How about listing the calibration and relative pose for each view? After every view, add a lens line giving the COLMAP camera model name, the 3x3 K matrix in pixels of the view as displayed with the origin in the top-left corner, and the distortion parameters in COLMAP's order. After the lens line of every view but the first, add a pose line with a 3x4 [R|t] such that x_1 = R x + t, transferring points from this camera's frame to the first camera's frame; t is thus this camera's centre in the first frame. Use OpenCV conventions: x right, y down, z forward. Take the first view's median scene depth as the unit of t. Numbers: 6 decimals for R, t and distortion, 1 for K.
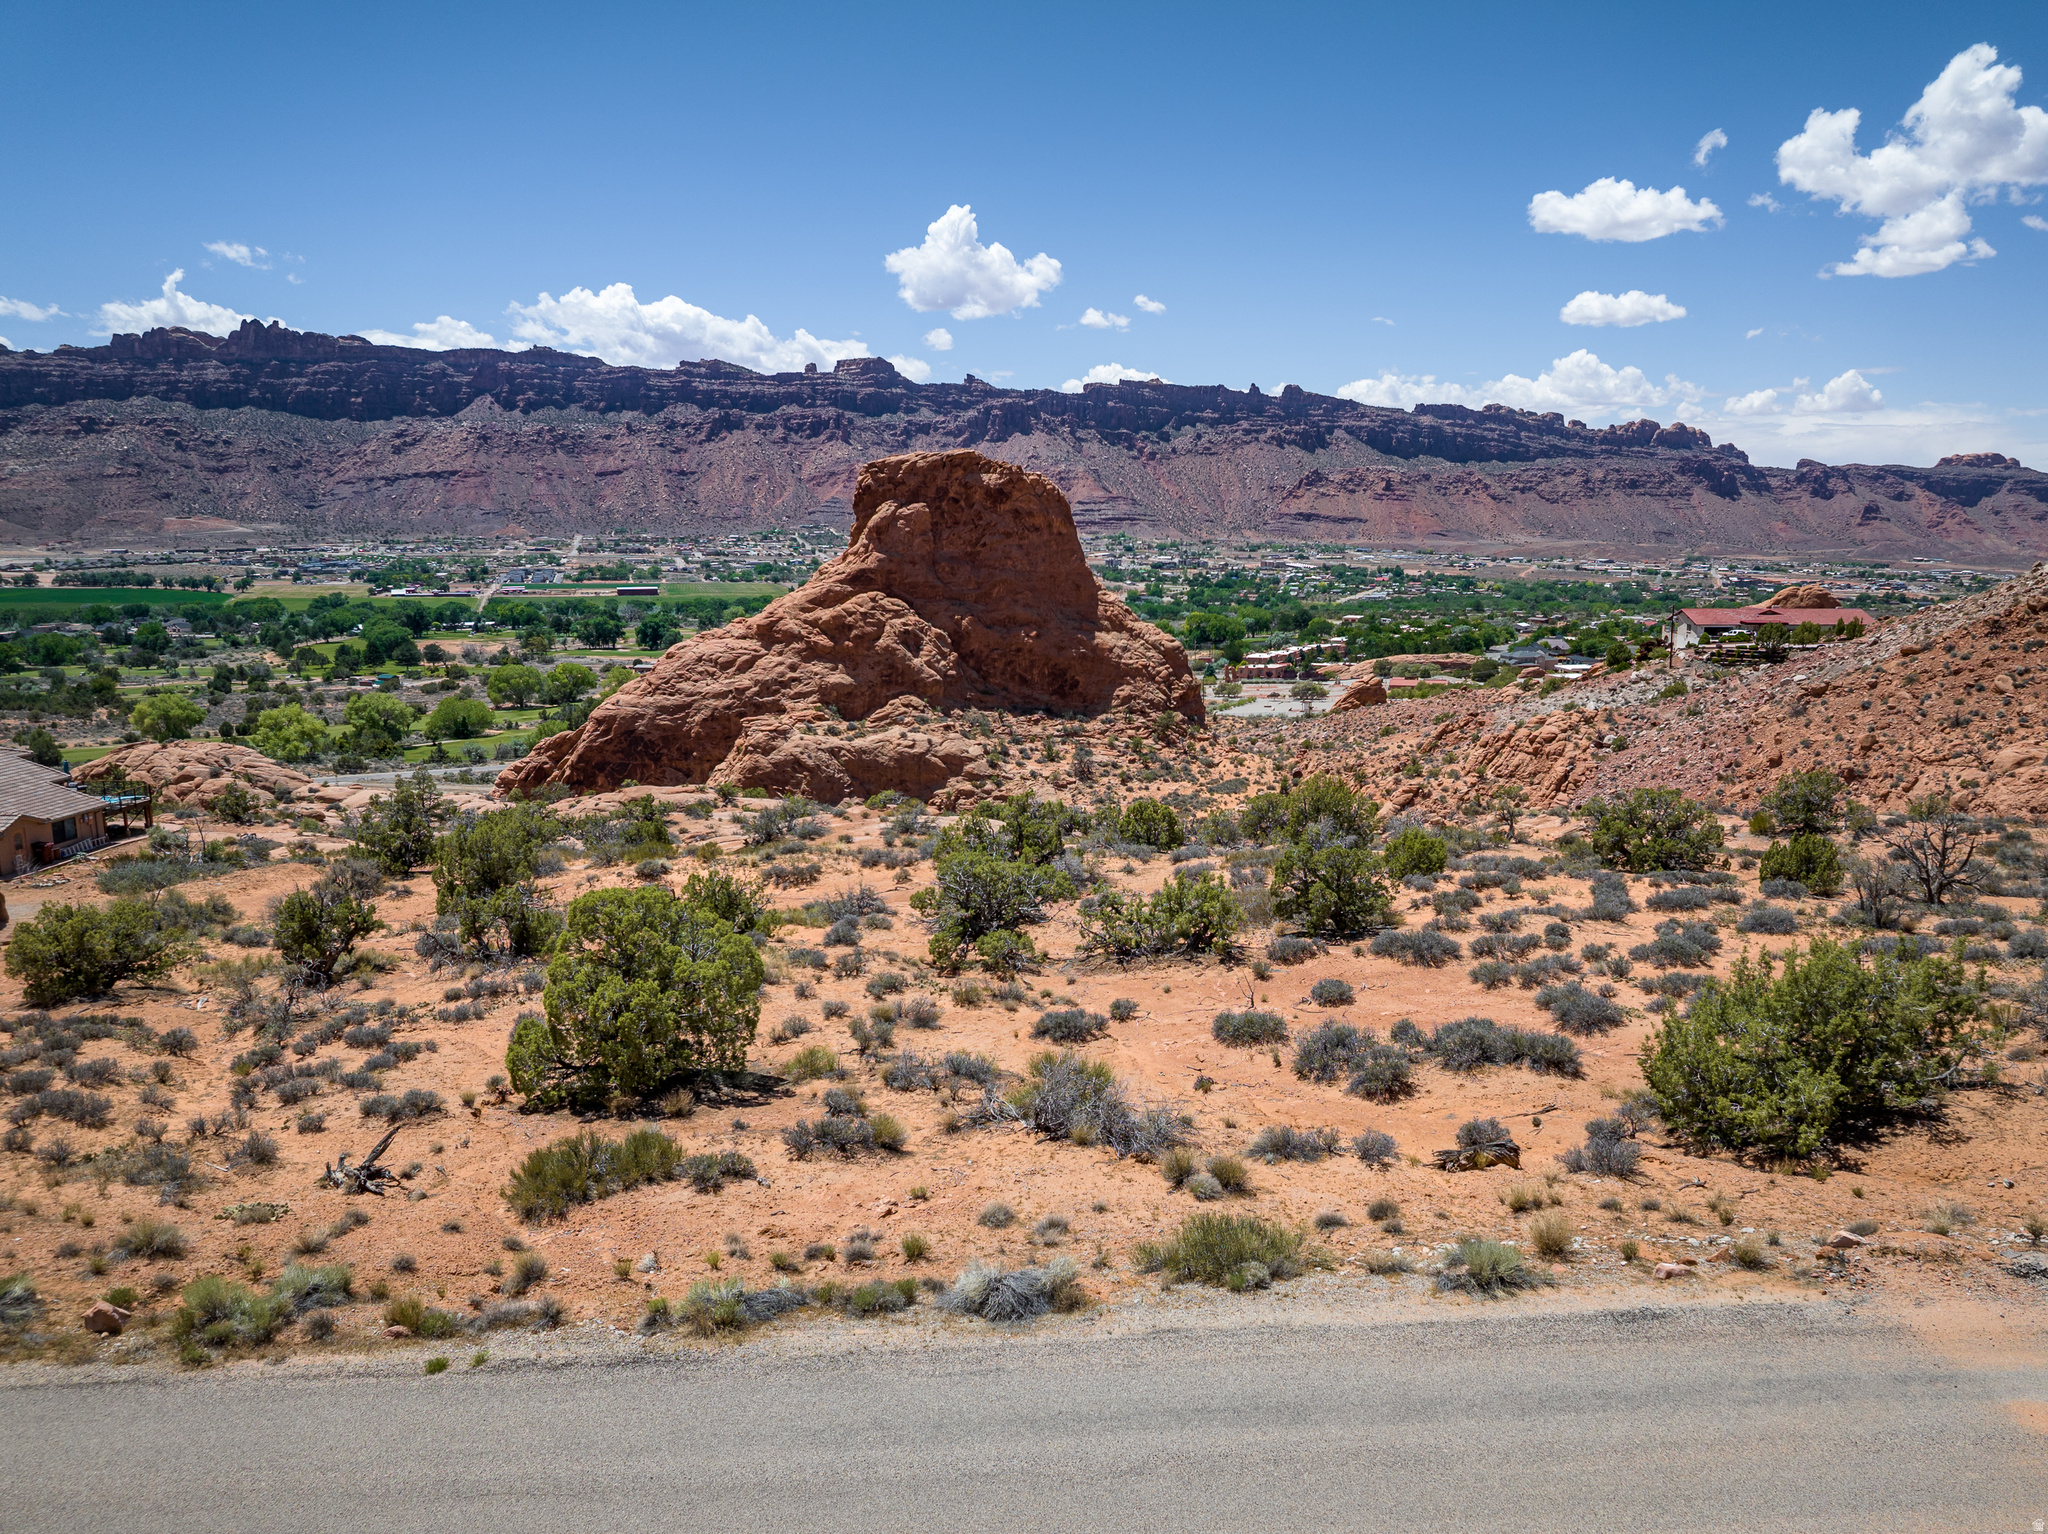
lens RADIAL K [[1547.5, 0, 1093.8], [0, 1547.5, 814.9], [0, 0, 1]] dist [-0.027072, -0.027565]
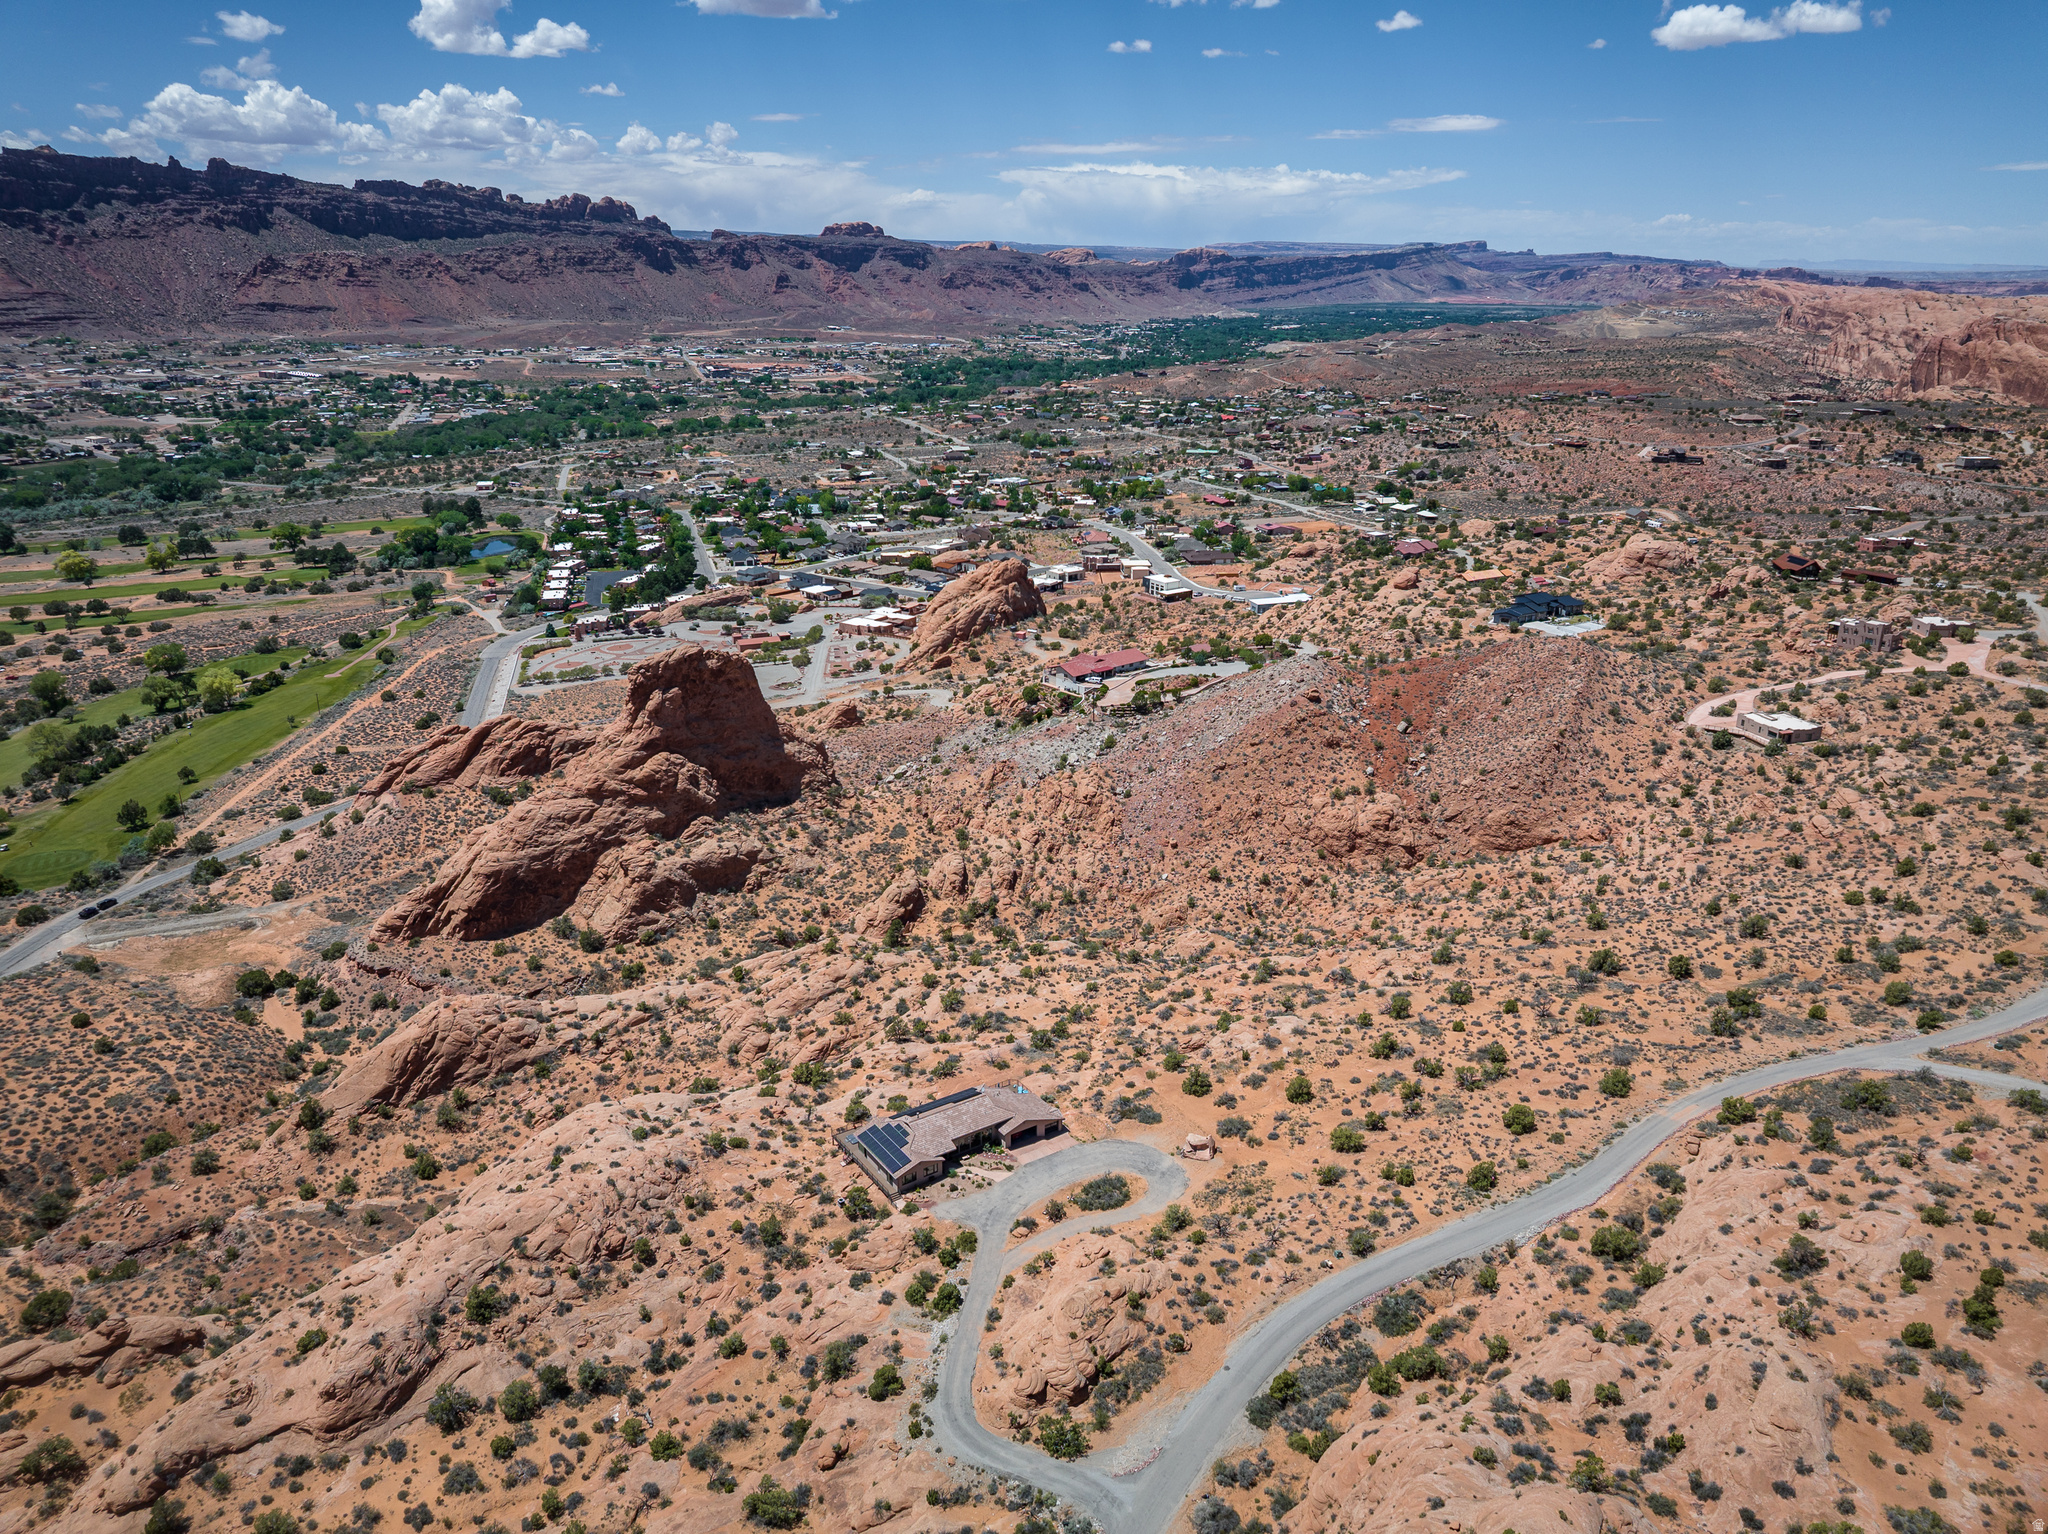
lens RADIAL K [[1446.1, 0, 1020.4], [0, 1446.1, 759.1], [0, 0, 1]] dist [-0.044329, 0.011097]
pose [[0.801792, -0.196081, 0.564519, -0.645990], [0.111175, 0.977090, 0.181482, -0.347666], [-0.587171, -0.082751, 0.805222, -0.346628]]
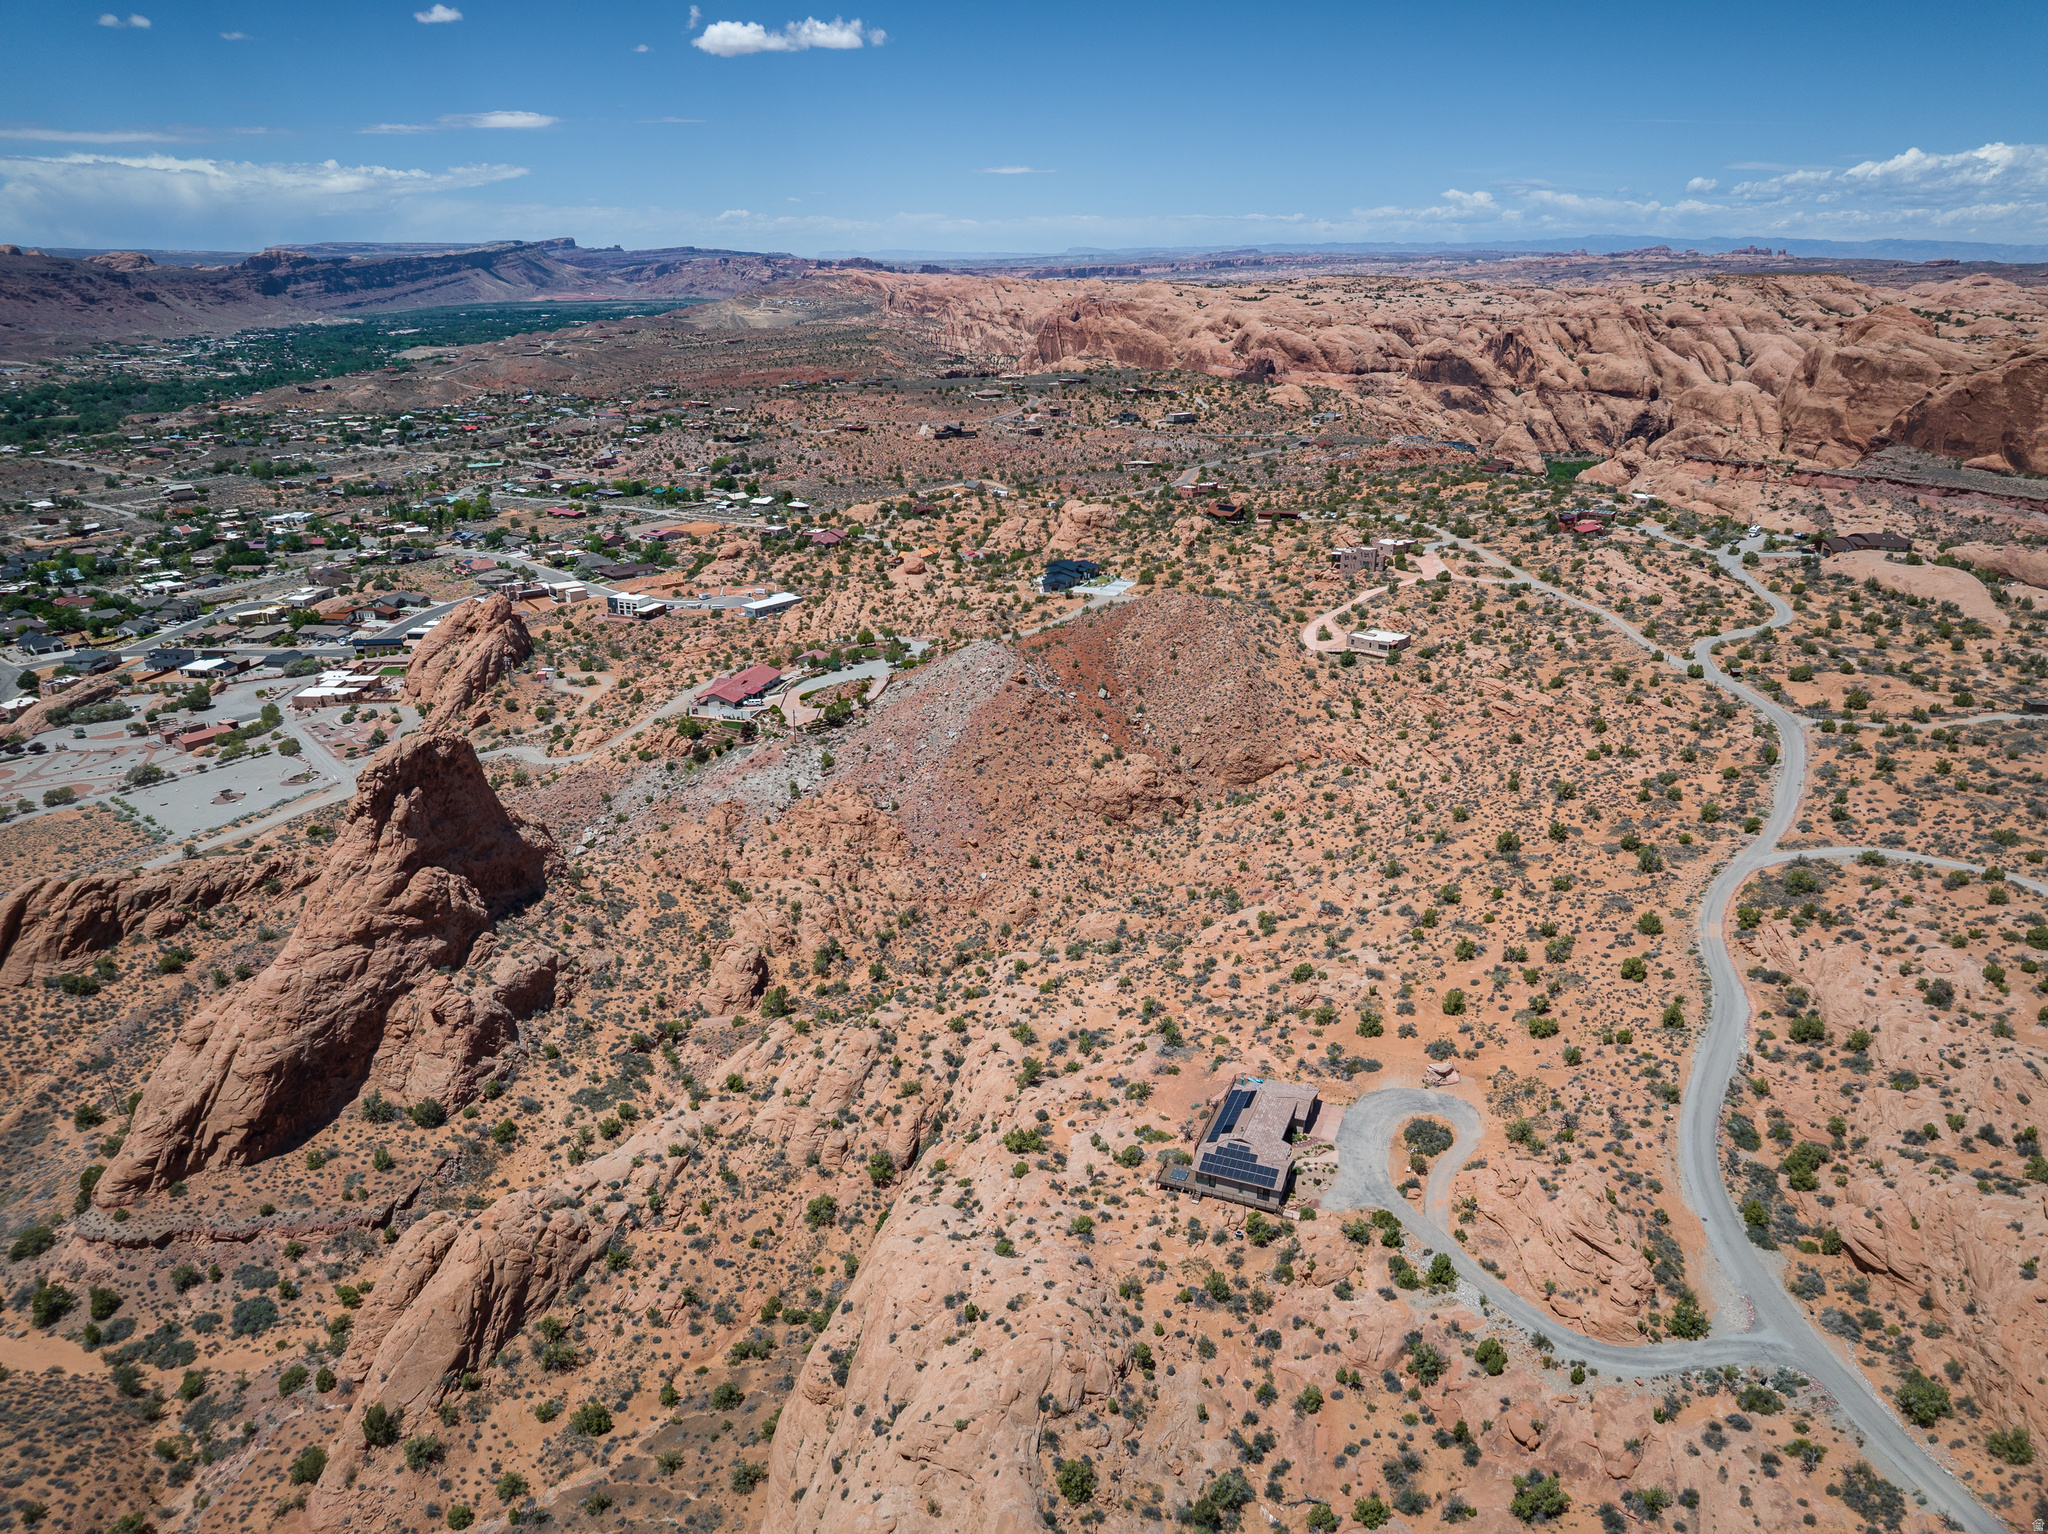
lens RADIAL K [[1446.1, 0, 1019.3], [0, 1446.1, 759.9], [0, 0, 1]] dist [-0.044329, 0.011097]
pose [[0.334925, -0.312614, 0.888874, -0.954509], [0.177815, 0.947378, 0.266190, -0.437313], [-0.925315, 0.068901, 0.372888, 0.115712]]
